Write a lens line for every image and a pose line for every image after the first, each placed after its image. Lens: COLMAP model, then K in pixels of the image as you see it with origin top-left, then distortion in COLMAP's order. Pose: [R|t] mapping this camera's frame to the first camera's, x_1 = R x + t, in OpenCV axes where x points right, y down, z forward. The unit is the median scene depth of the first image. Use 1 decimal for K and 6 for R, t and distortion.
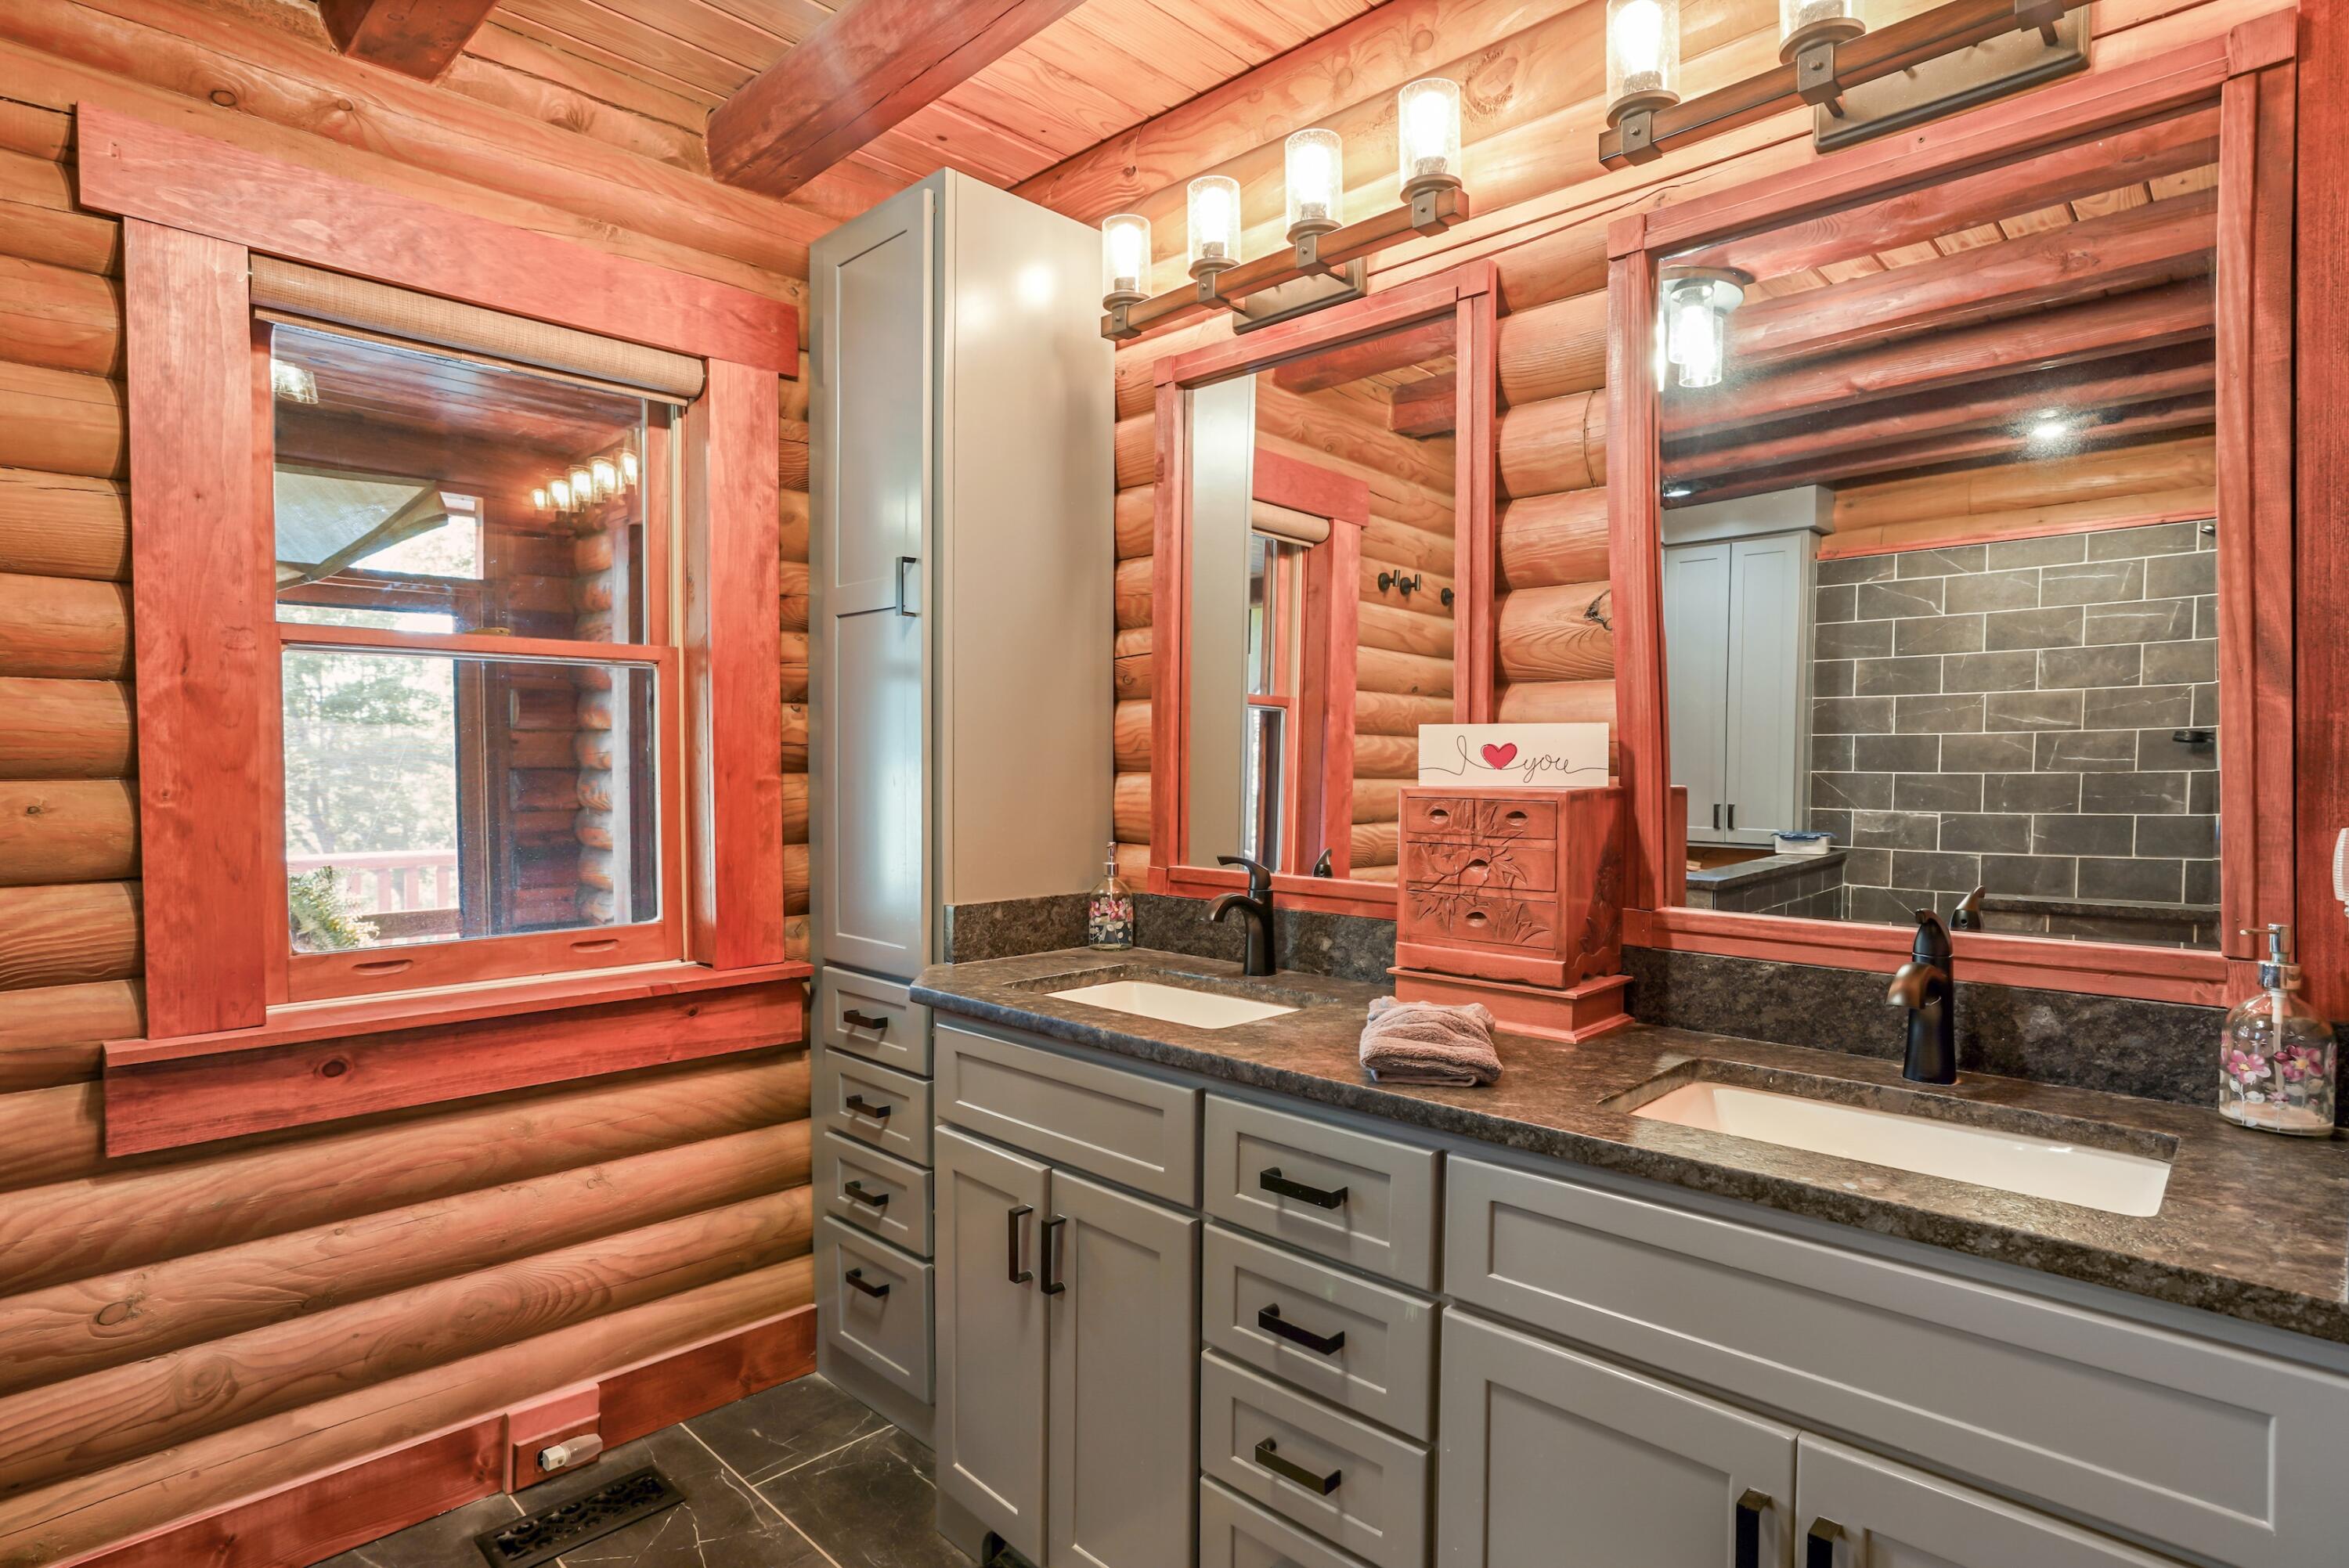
lens RADIAL K [[1245.4, 0, 1169.0], [0, 1245.4, 775.6], [0, 0, 1]] dist [-0.039146, 0.033392]
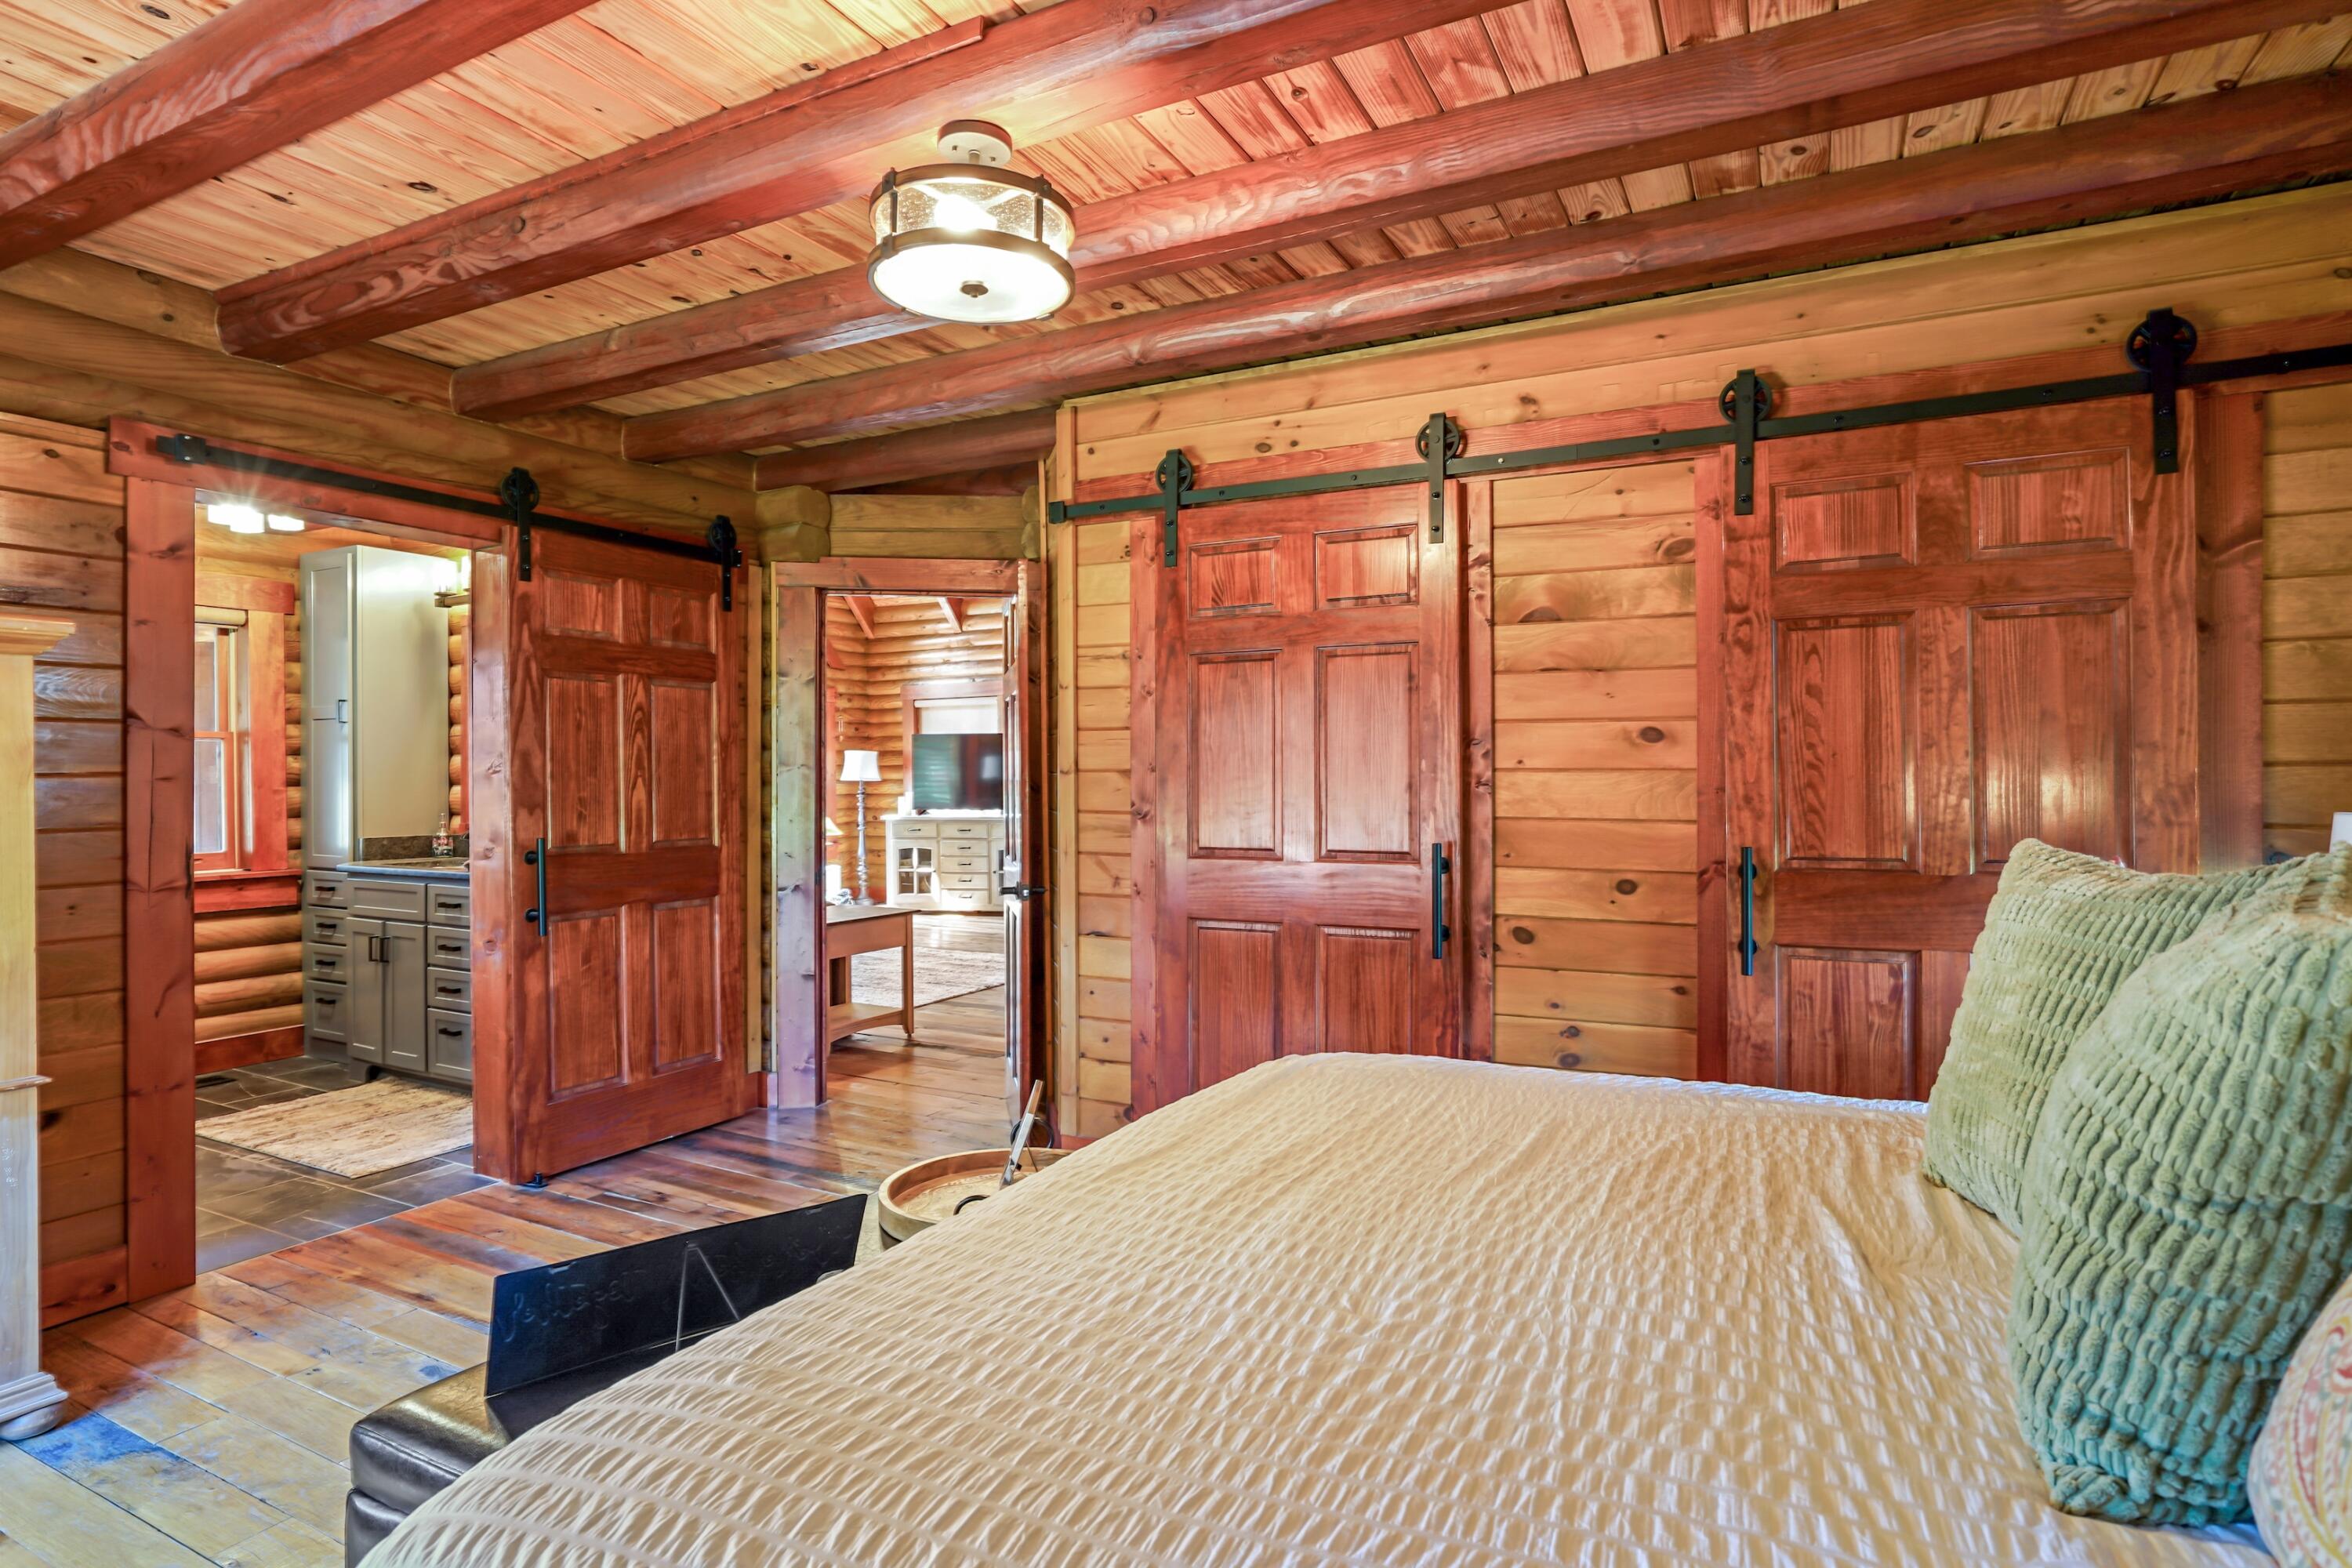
lens RADIAL K [[1247.1, 0, 1170.4], [0, 1247.1, 775.6], [0, 0, 1]] dist [-0.039146, 0.033392]
pose [[0.959972, -0.003498, 0.280076, 0.621847], [0.007211, 0.999899, -0.012228, 0.018010], [-0.280005, 0.013759, 0.959900, -1.655127]]
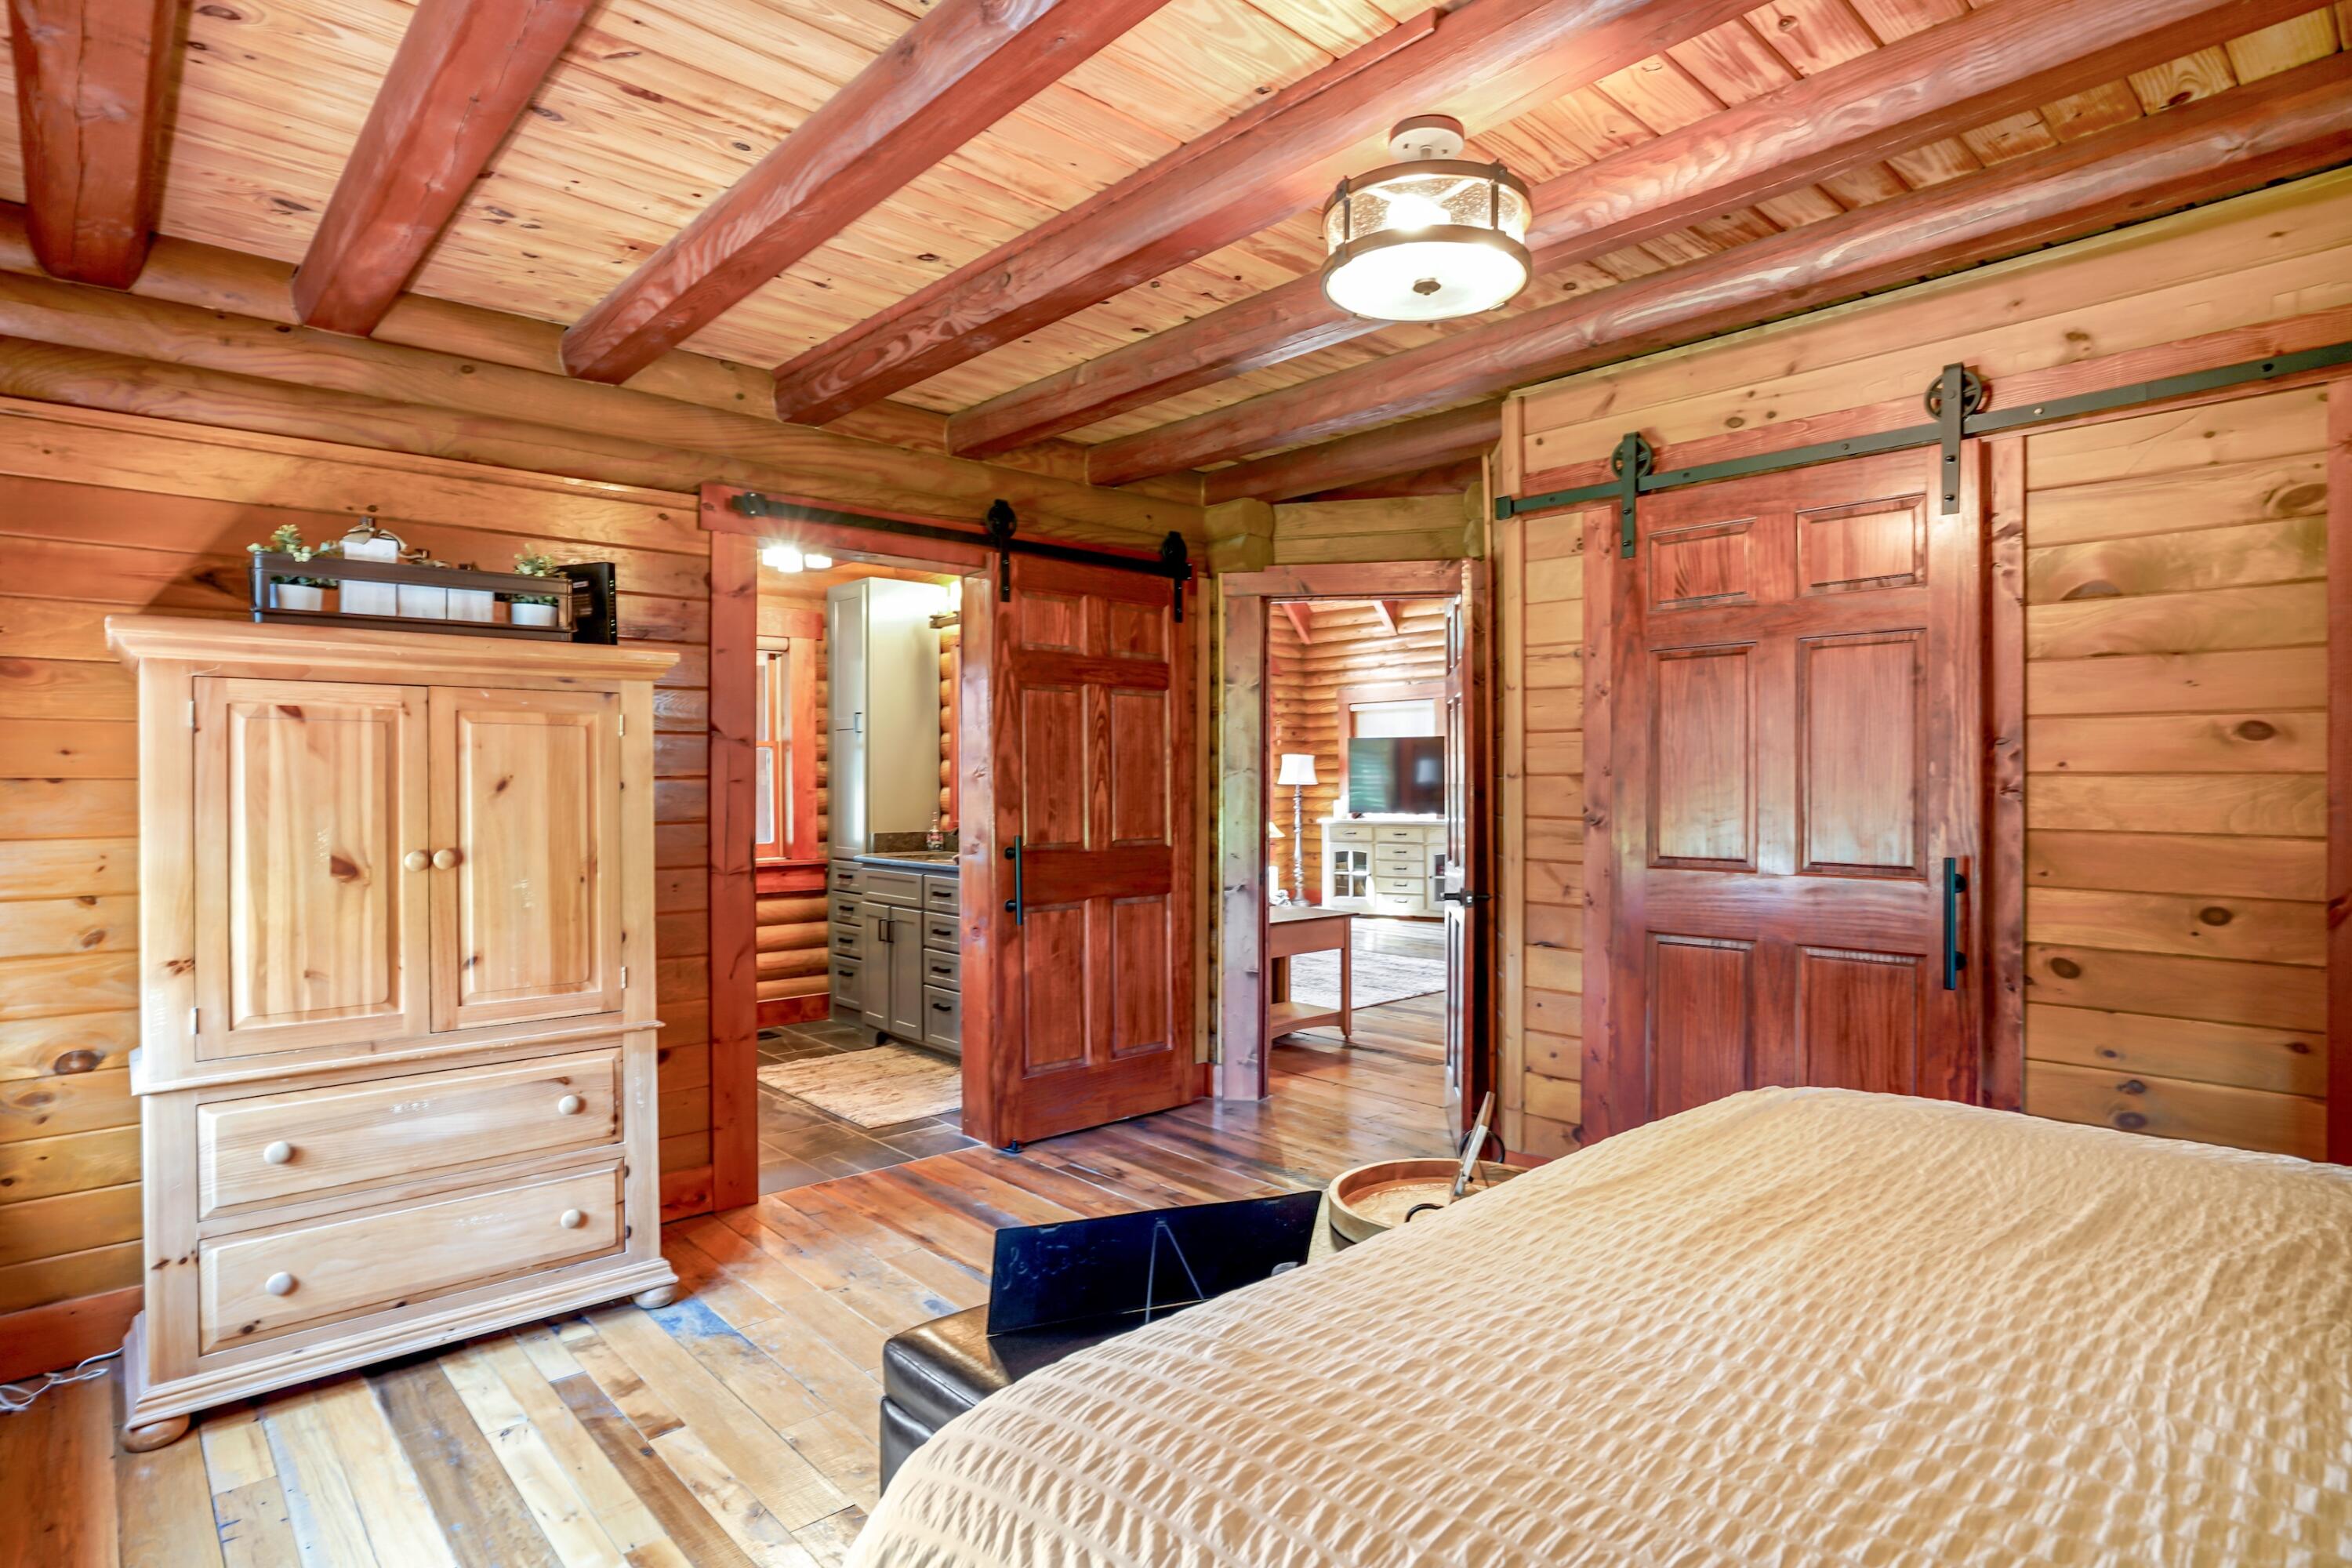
lens RADIAL K [[1253.0, 0, 1176.0], [0, 1253.0, 784.0], [0, 0, 1]] dist [-0.037222, 0.032056]
pose [[0.998529, -0.001631, -0.054203, 0.609714], [0.001094, 0.999950, -0.009936, 0.017984], [0.054217, 0.009862, 0.998480, -1.653883]]
